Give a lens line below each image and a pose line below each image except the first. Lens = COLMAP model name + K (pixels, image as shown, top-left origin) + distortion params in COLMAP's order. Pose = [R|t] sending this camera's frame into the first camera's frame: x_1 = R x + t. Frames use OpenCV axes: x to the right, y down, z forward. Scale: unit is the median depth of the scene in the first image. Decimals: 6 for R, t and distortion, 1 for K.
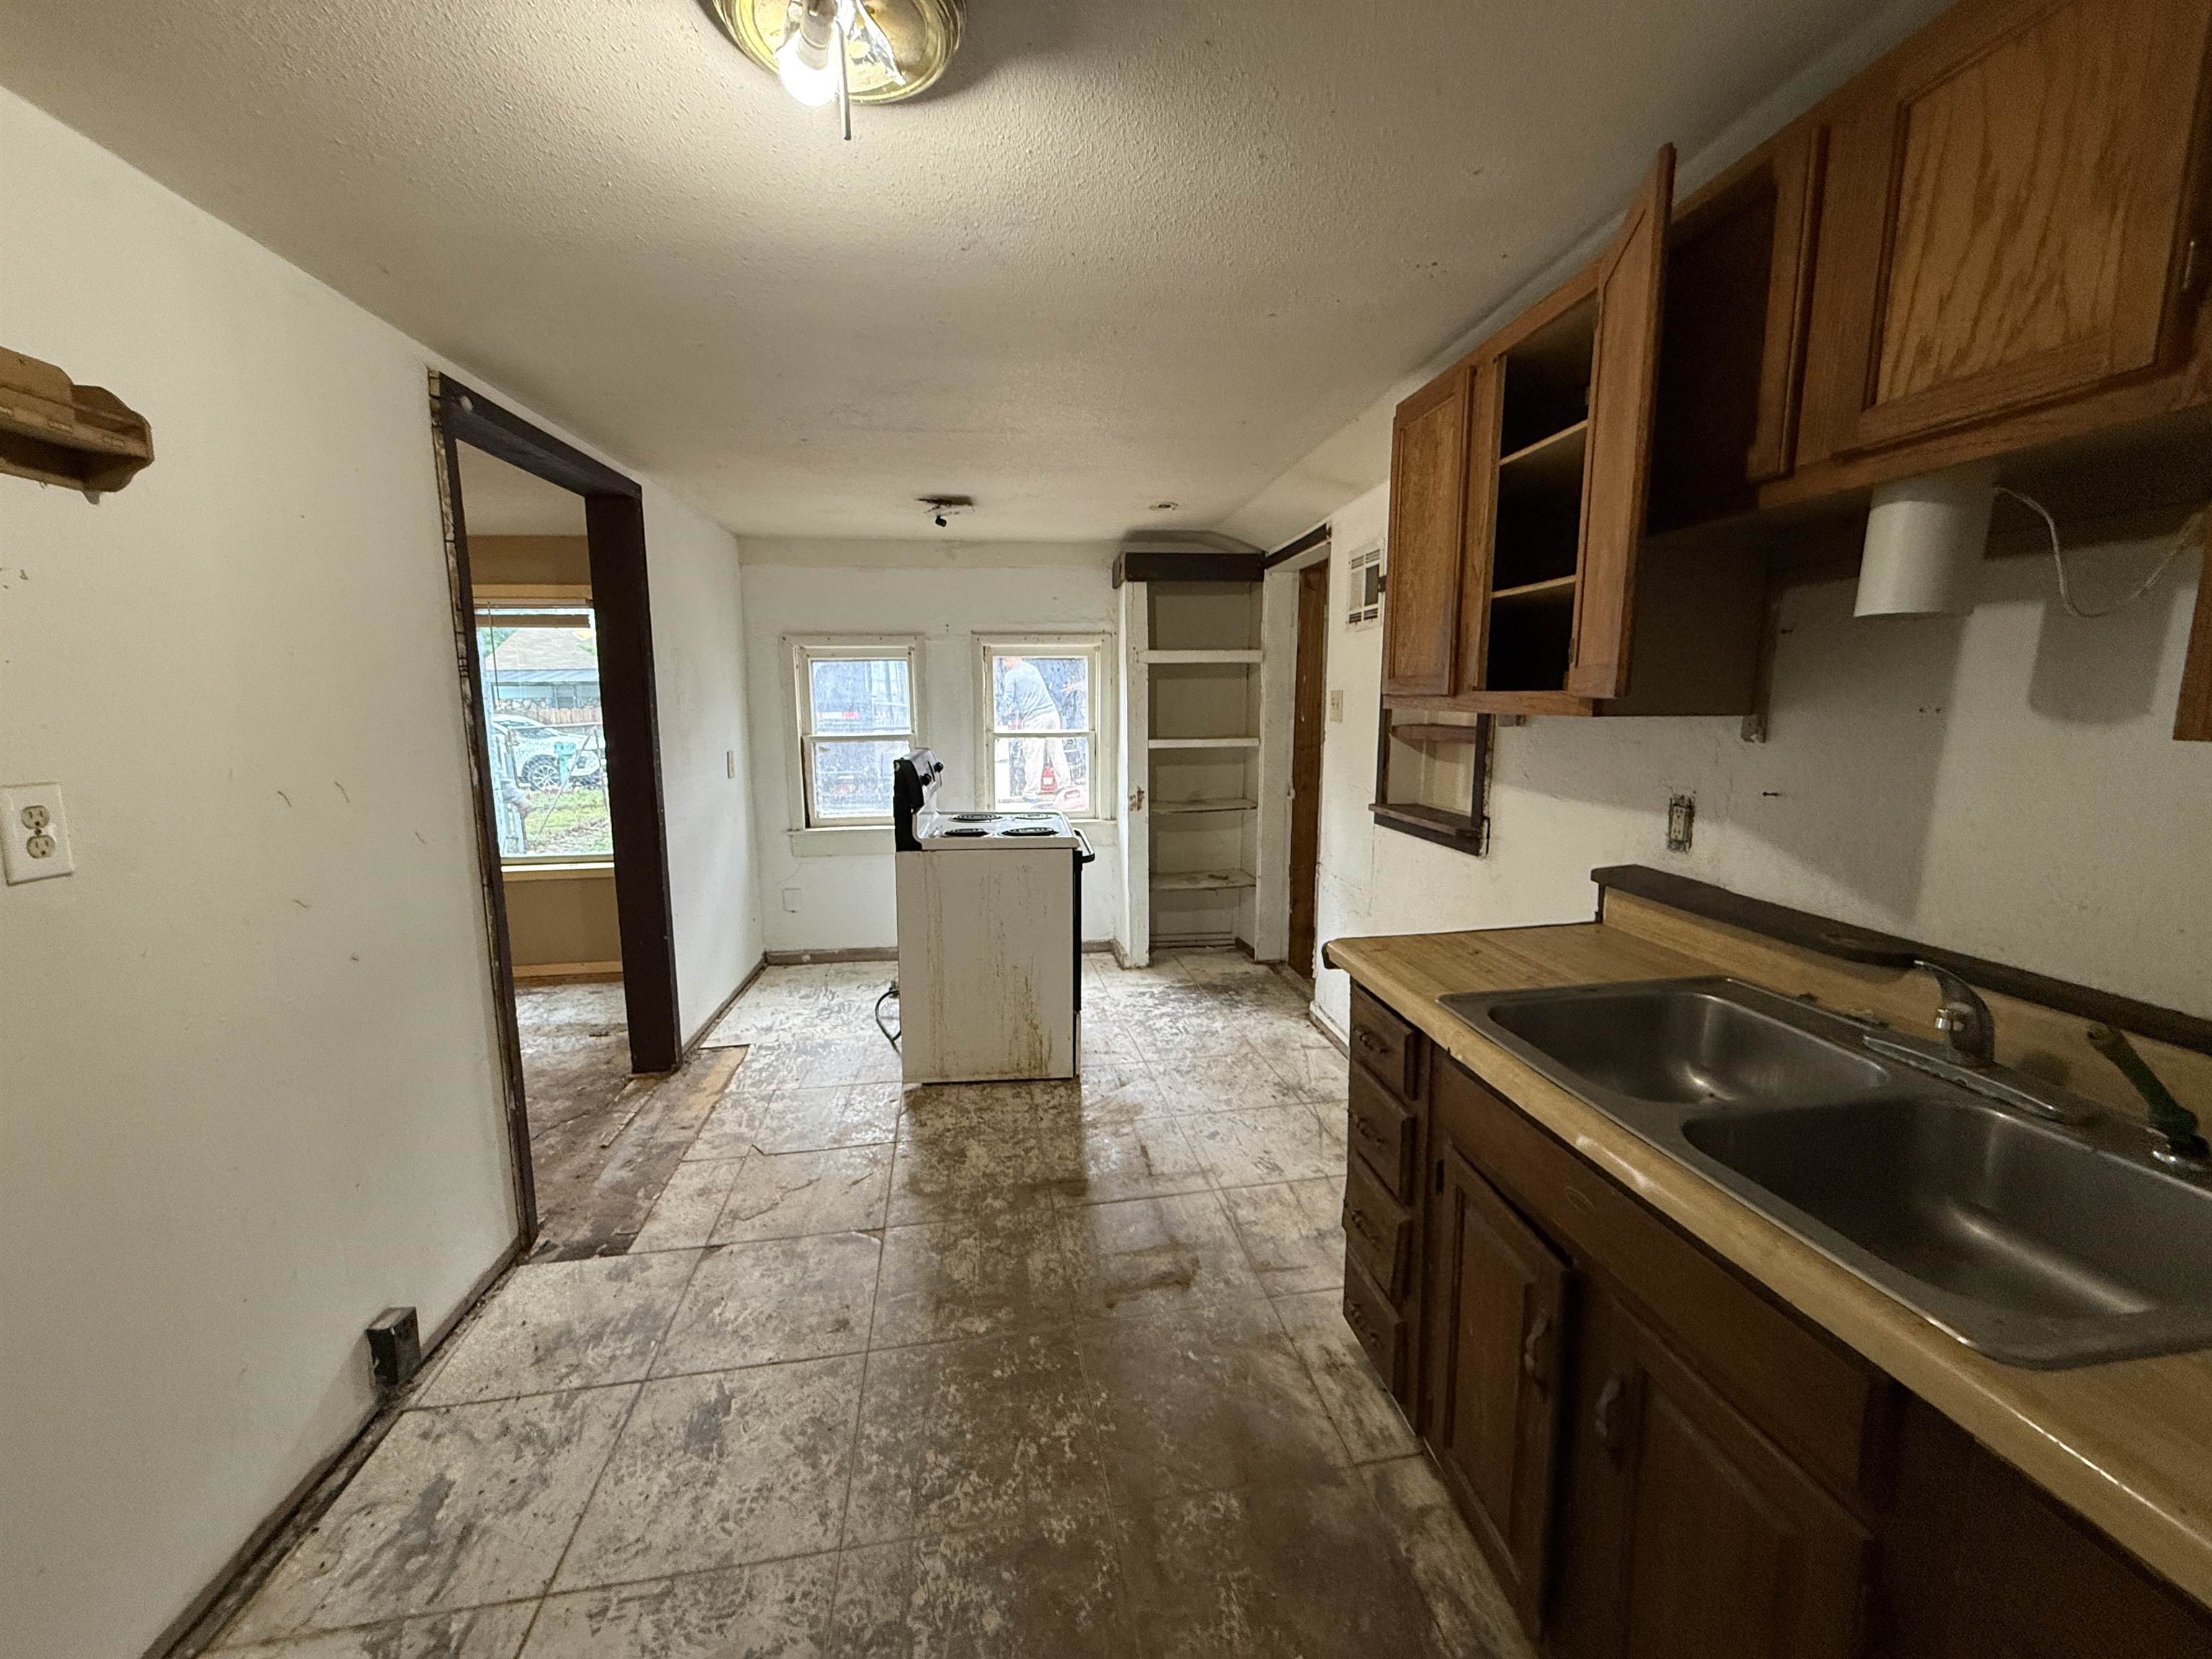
lens RADIAL K [[883.7, 0, 1101.4], [0, 883.7, 823.5], [0, 0, 1]] dist [-0.000312, -0.000471]
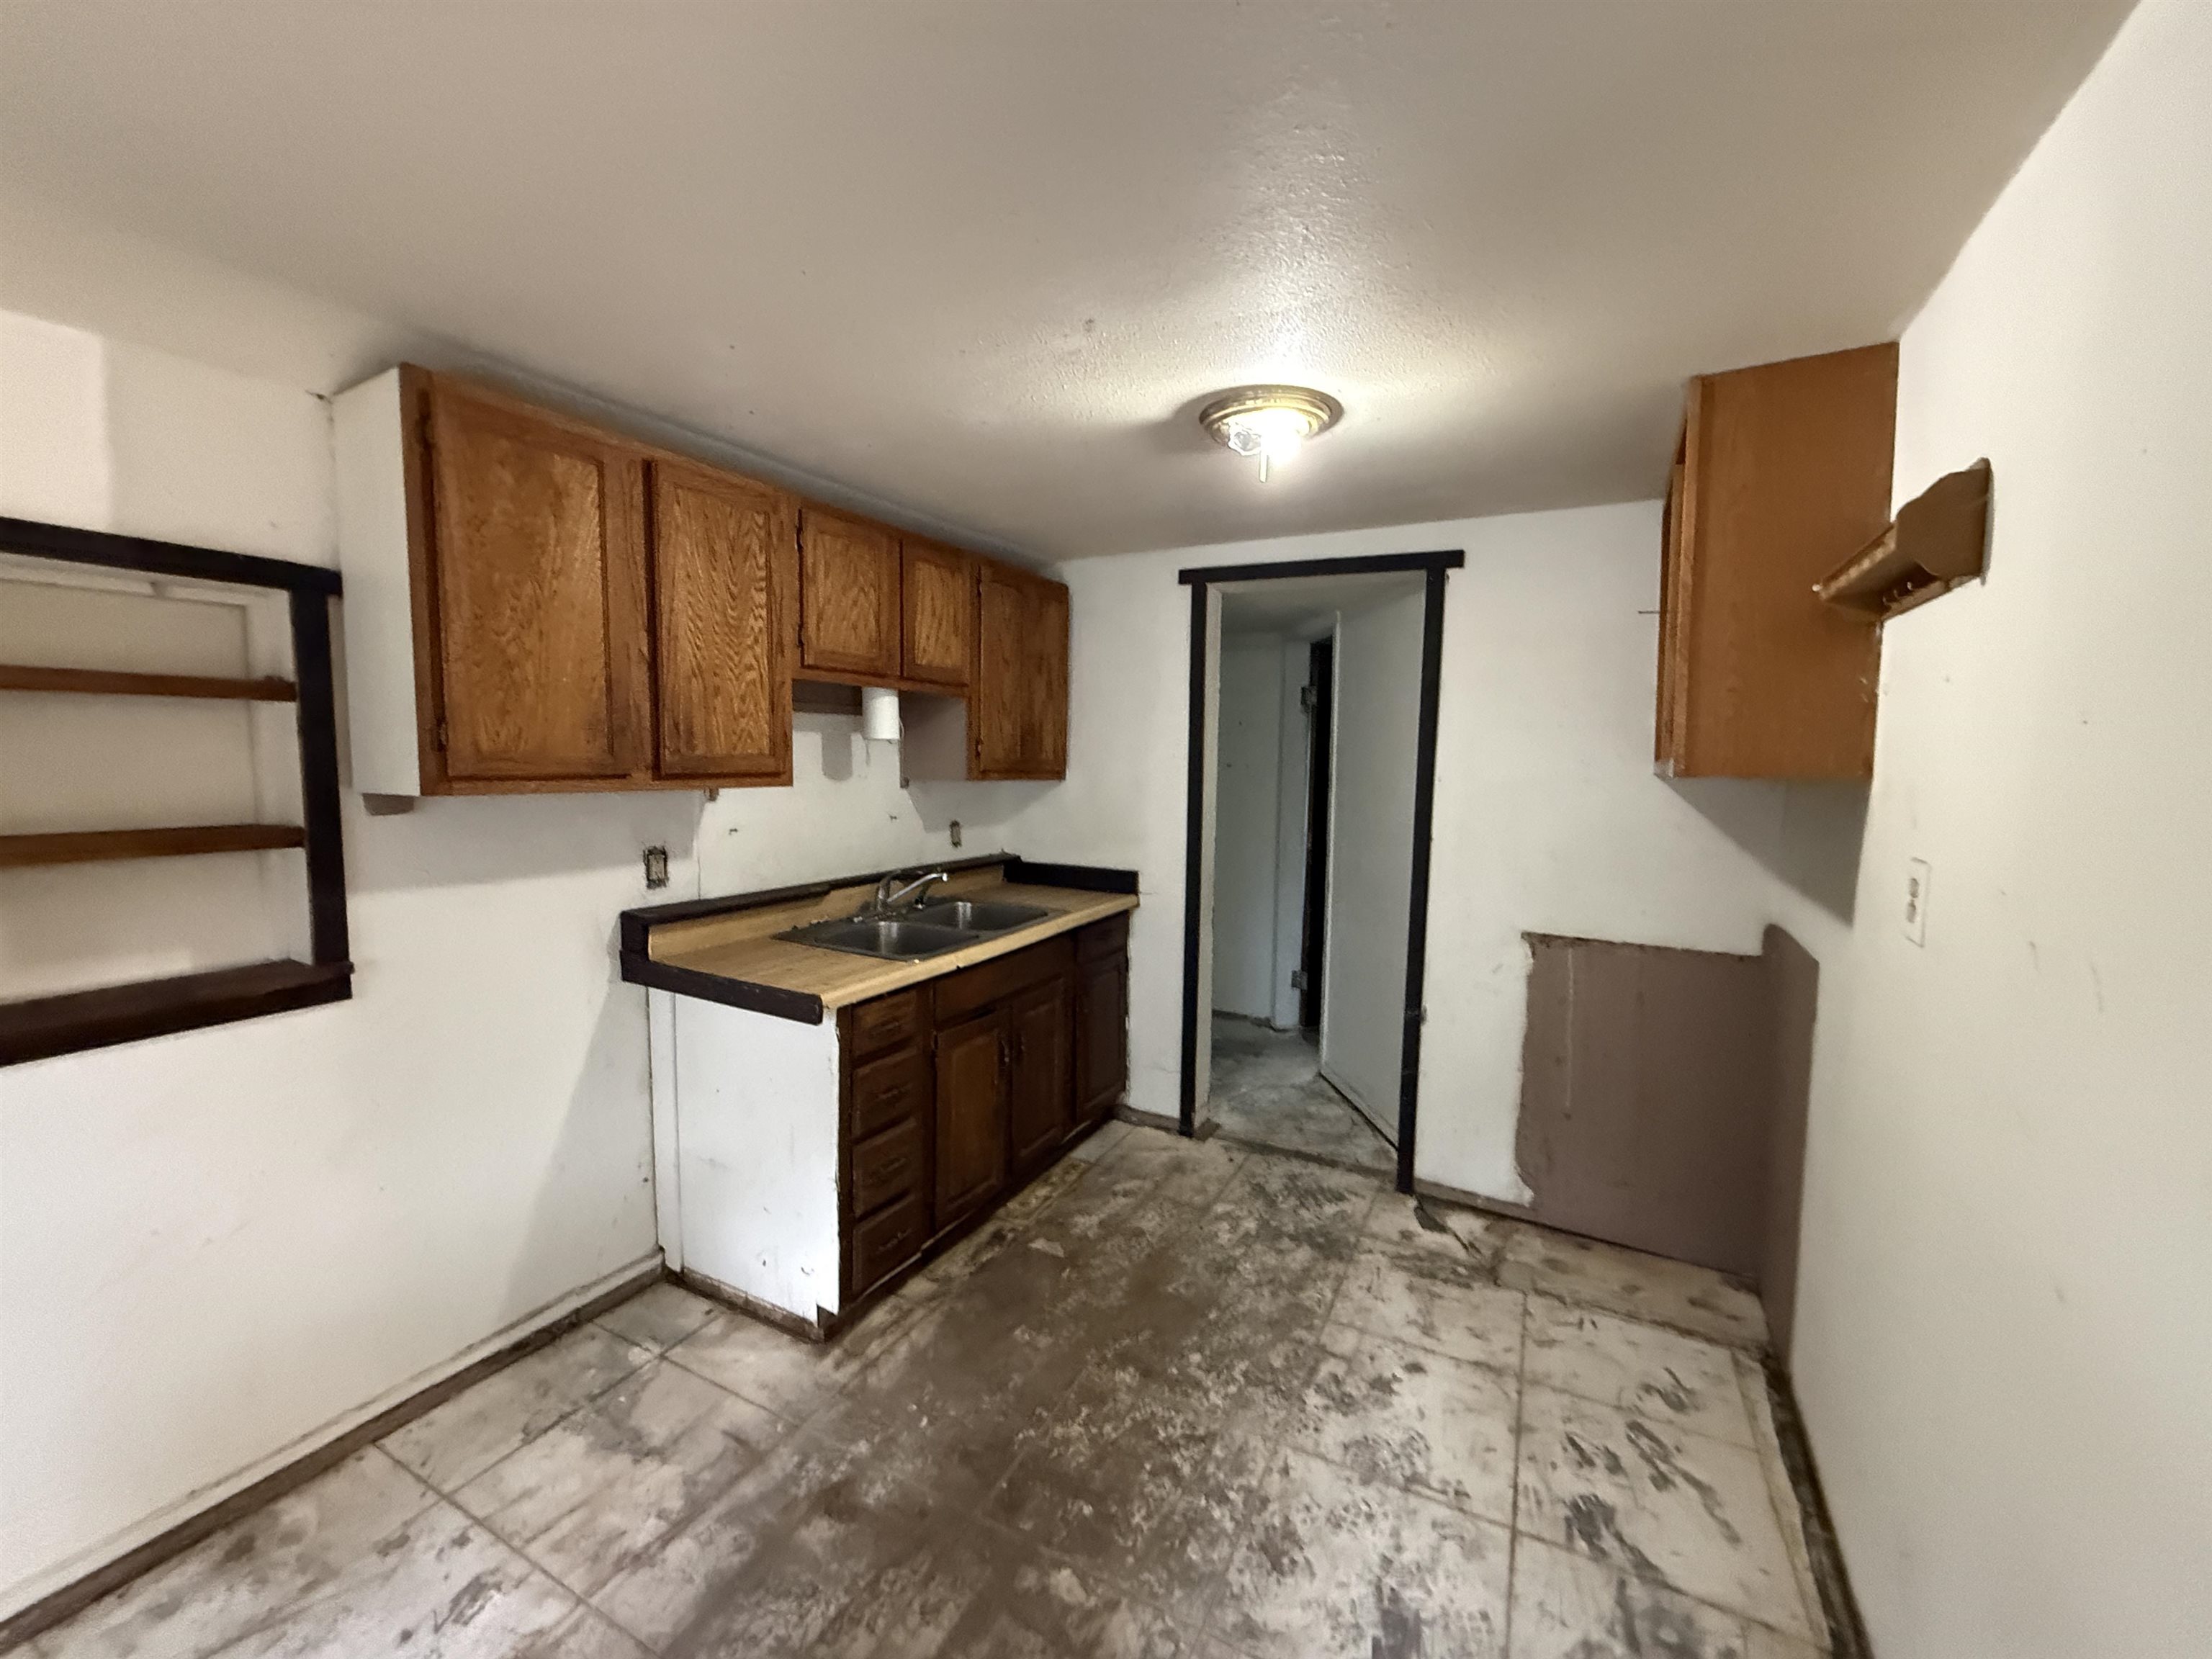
lens RADIAL K [[883.7, 0, 1091.3], [0, 883.7, 827.3], [0, 0, 1]] dist [-0.000312, -0.000471]
pose [[-0.802821, -0.044882, 0.594528, -0.688463], [0.084601, 0.978498, 0.188109, -0.263972], [-0.590187, 0.201316, -0.781762, 1.704716]]
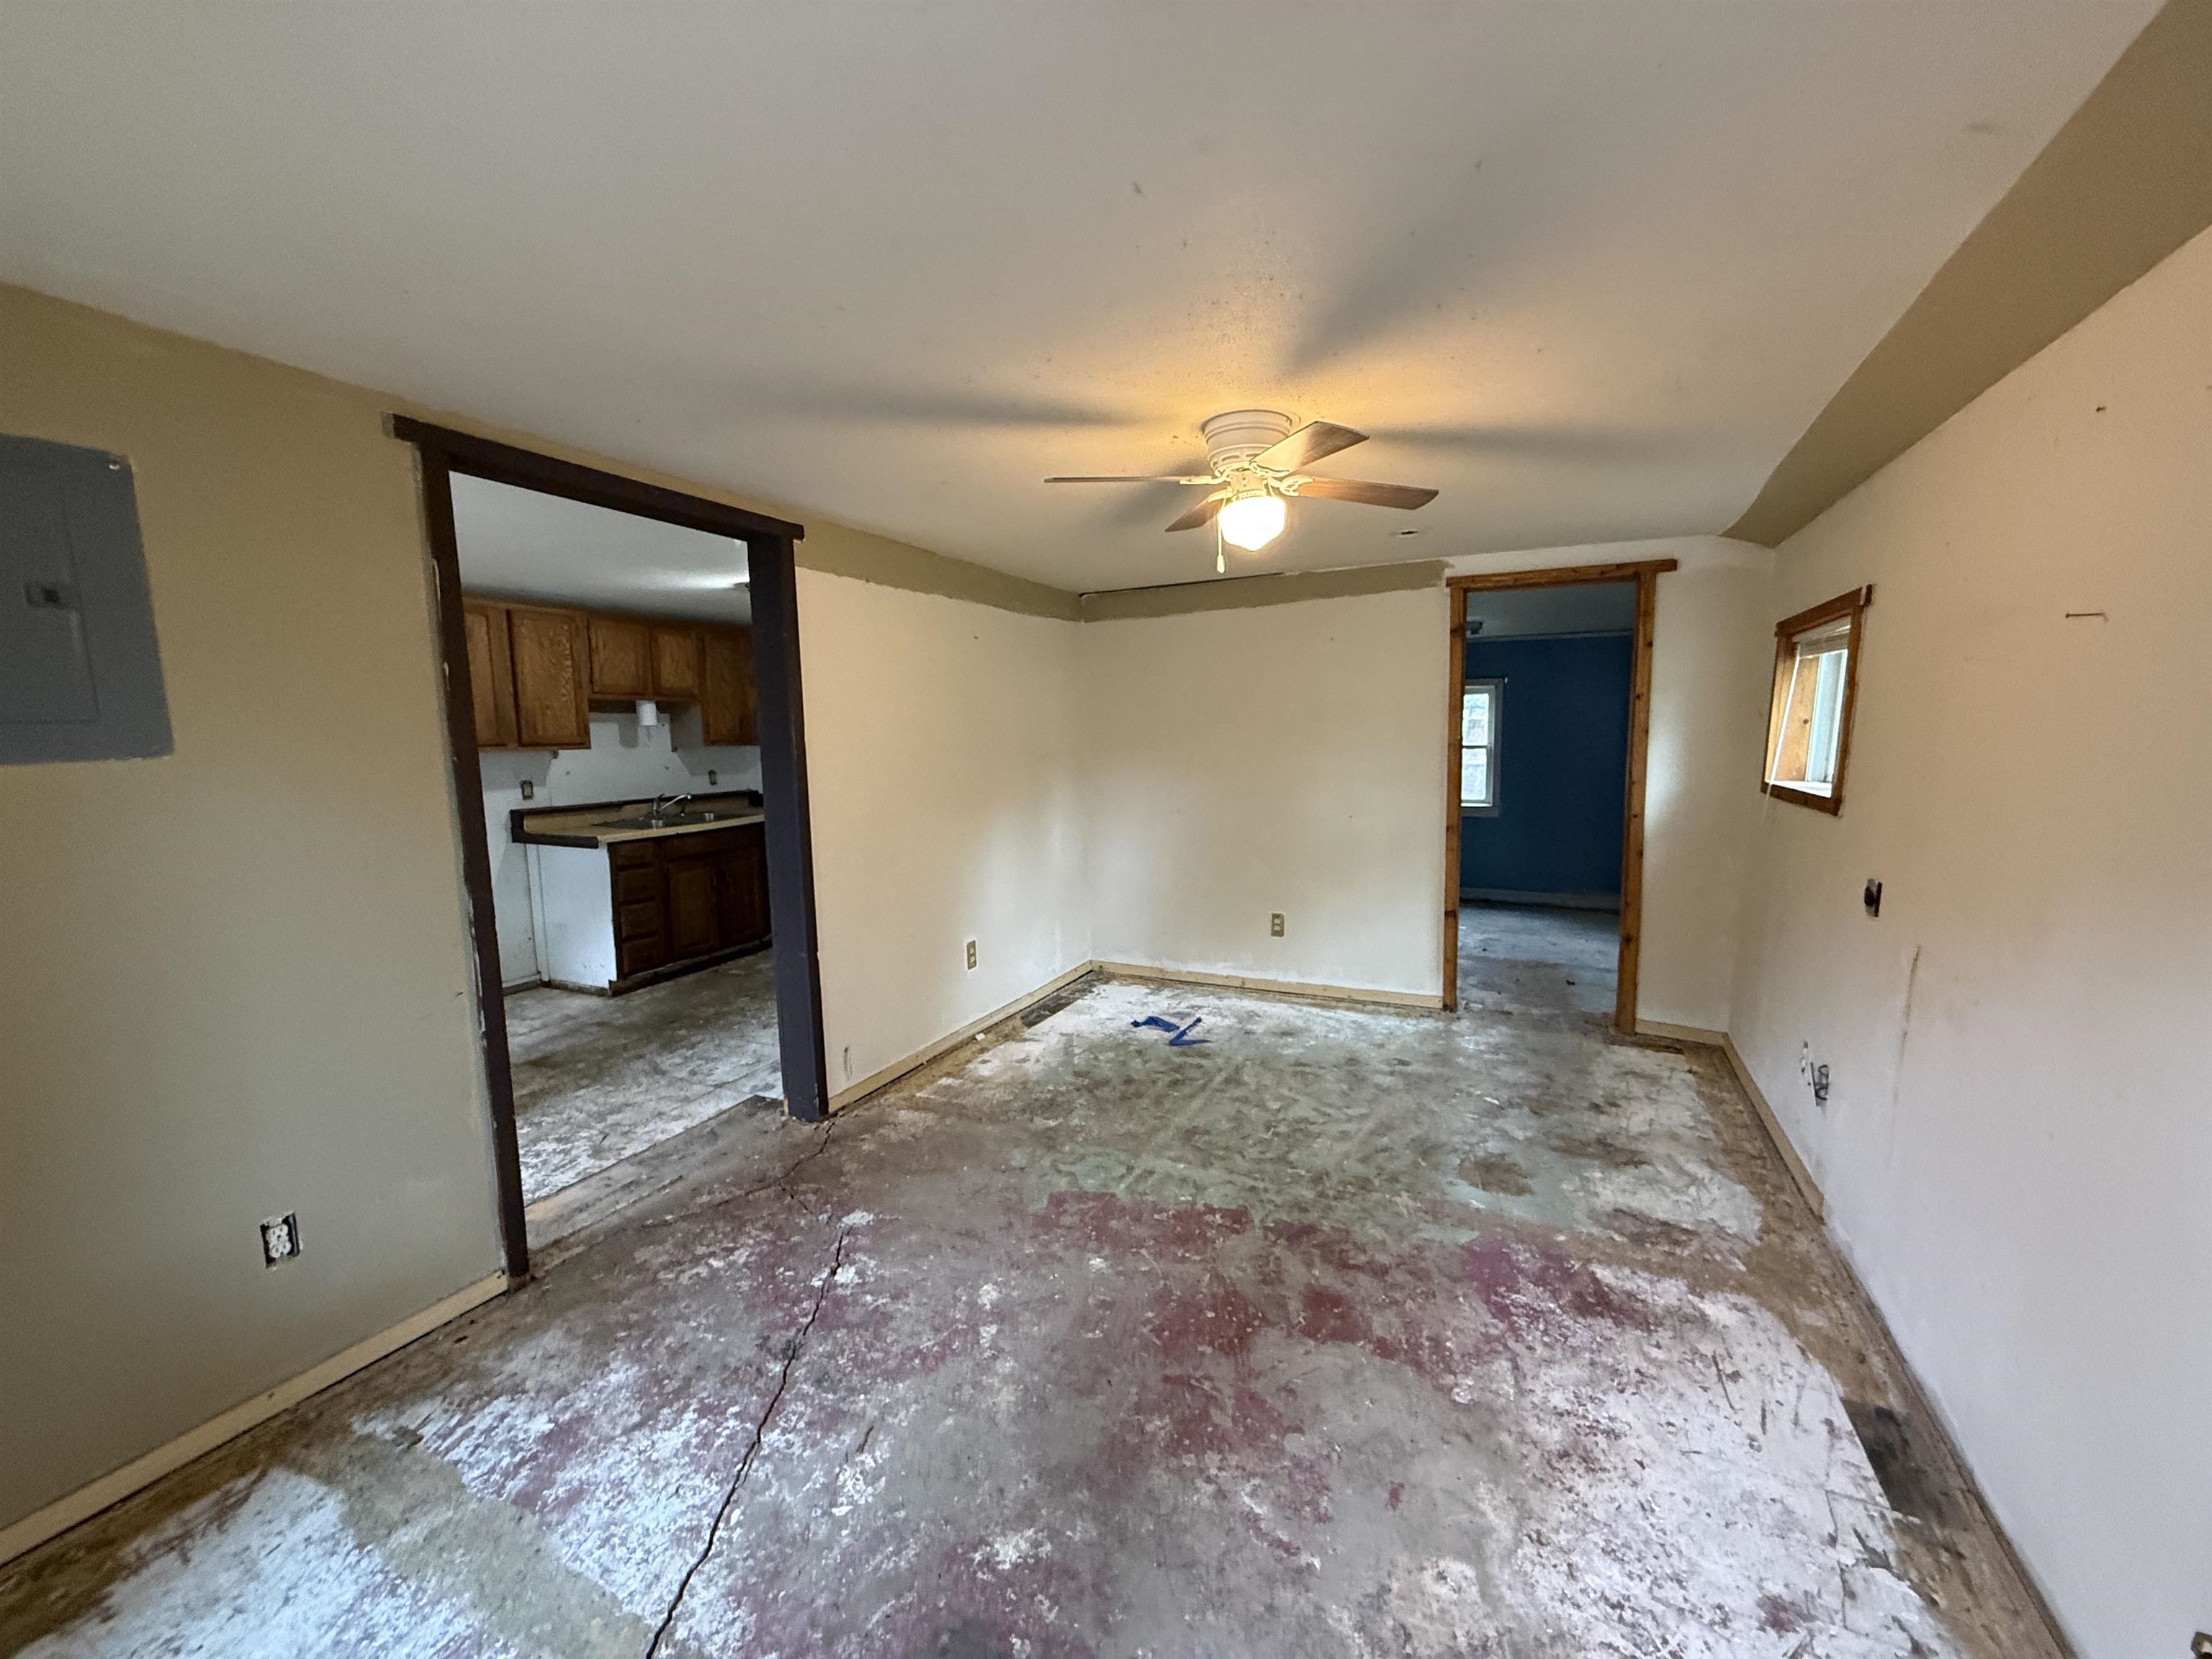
lens RADIAL K [[883.7, 0, 1095.0], [0, 883.7, 832.1], [0, 0, 1]] dist [-0.000312, -0.000471]
pose [[-0.838554, -0.037639, 0.543516, -2.476943], [0.102311, 0.968983, 0.224953, -0.328543], [-0.535125, 0.244243, -0.808694, 2.423729]]
